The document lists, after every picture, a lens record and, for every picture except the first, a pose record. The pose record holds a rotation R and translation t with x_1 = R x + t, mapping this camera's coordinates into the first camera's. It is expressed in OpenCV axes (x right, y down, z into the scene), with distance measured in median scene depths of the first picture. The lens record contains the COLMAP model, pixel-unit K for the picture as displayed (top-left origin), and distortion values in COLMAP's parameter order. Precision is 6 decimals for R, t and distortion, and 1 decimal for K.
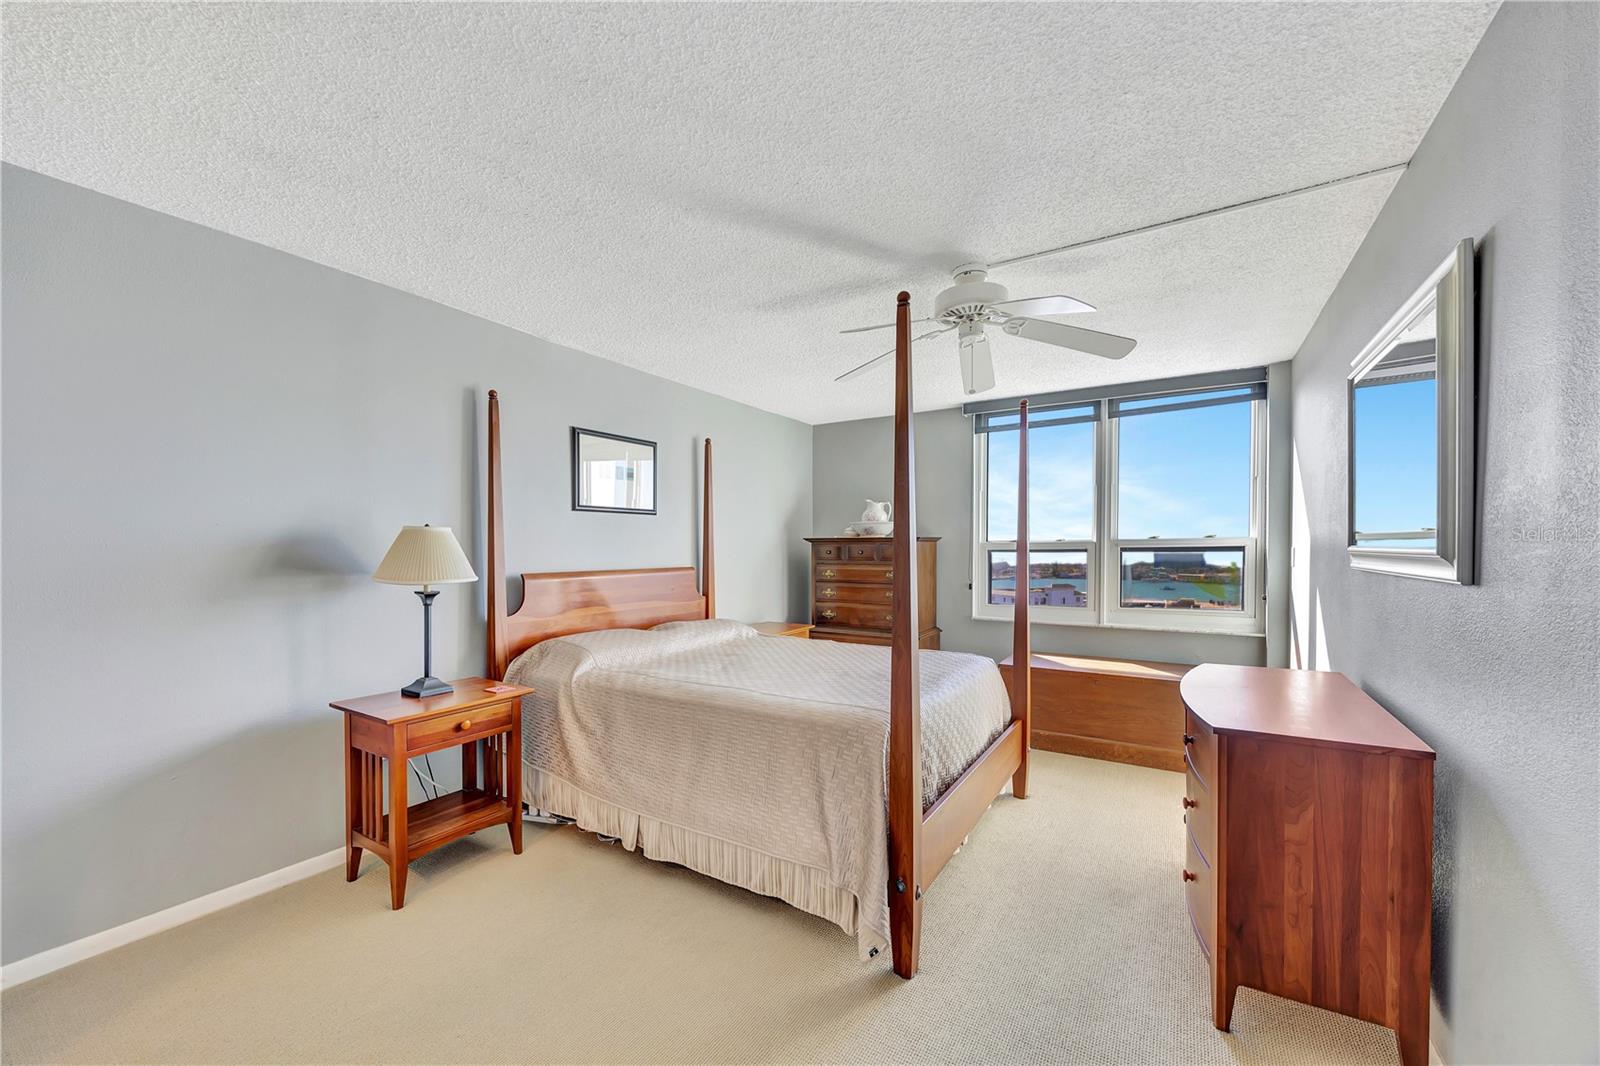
lens RADIAL K [[612.6, 0, 780.2], [0, 612.6, 566.9], [0, 0, 1]] dist [-0.007232, 0.001004]
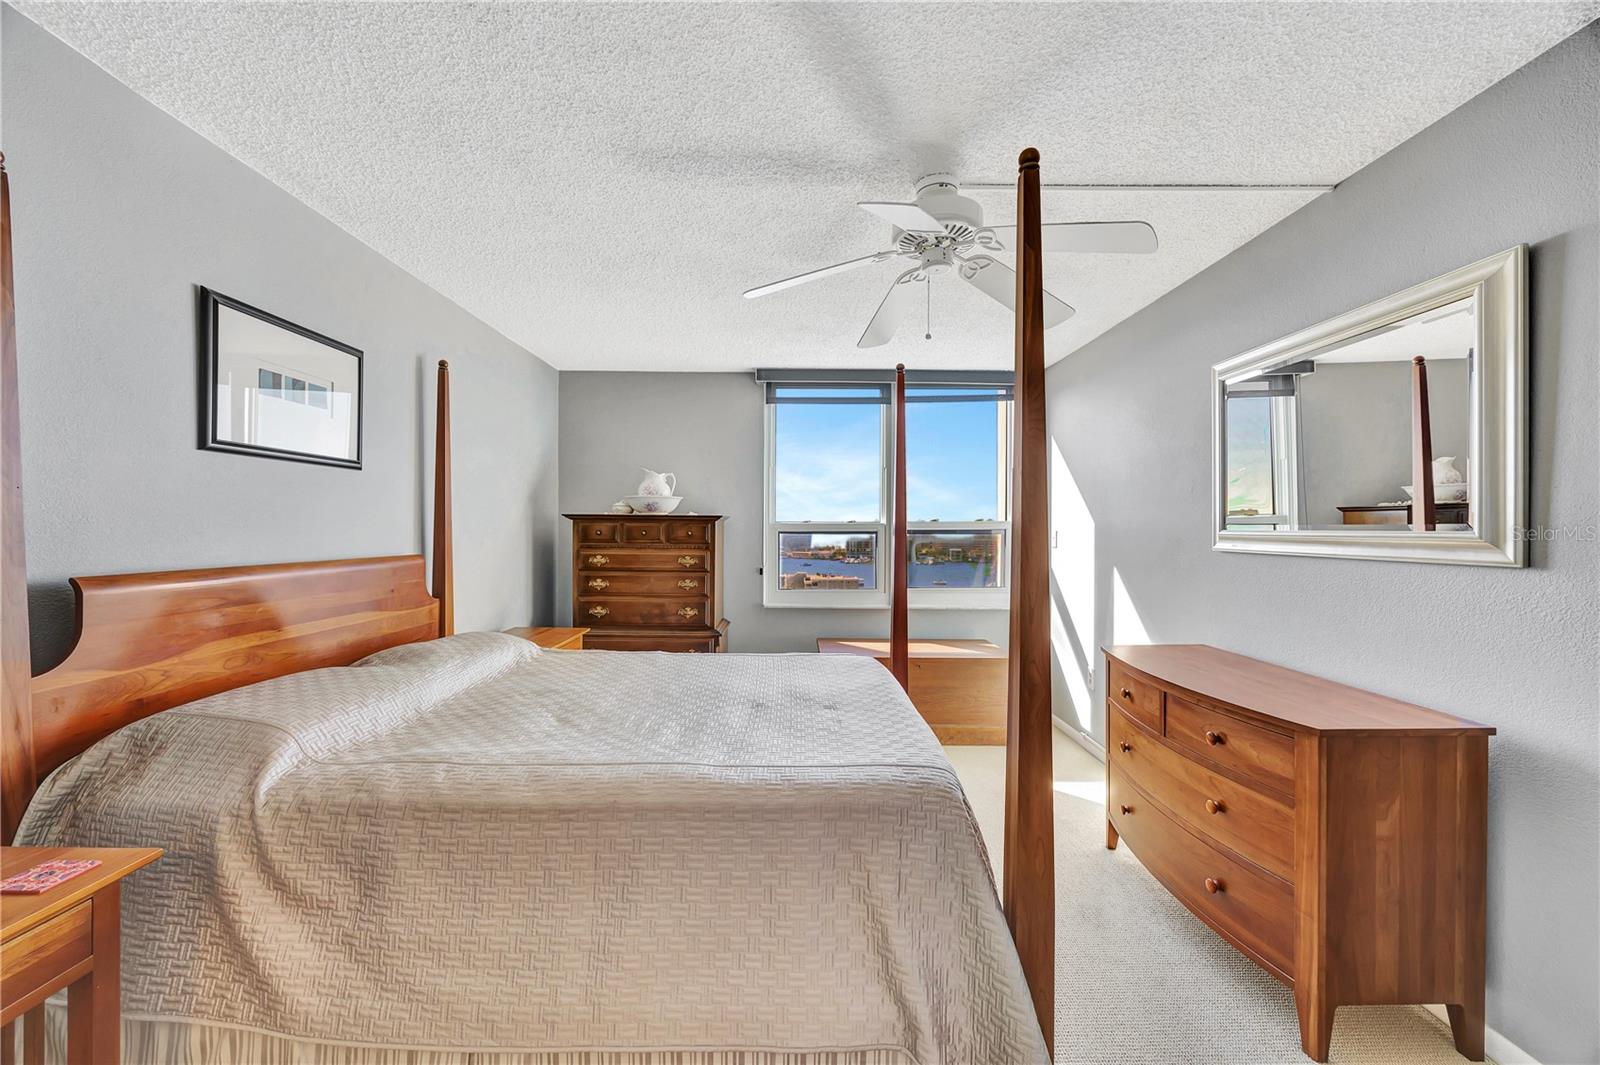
lens RADIAL K [[612.6, 0, 792.6], [0, 612.6, 535.3], [0, 0, 1]] dist [-0.007232, 0.001004]
pose [[0.840064, 0.003091, 0.542479, -0.198282], [0.008039, 0.999803, -0.018145, -0.006356], [-0.542428, 0.019604, 0.839873, 0.302027]]
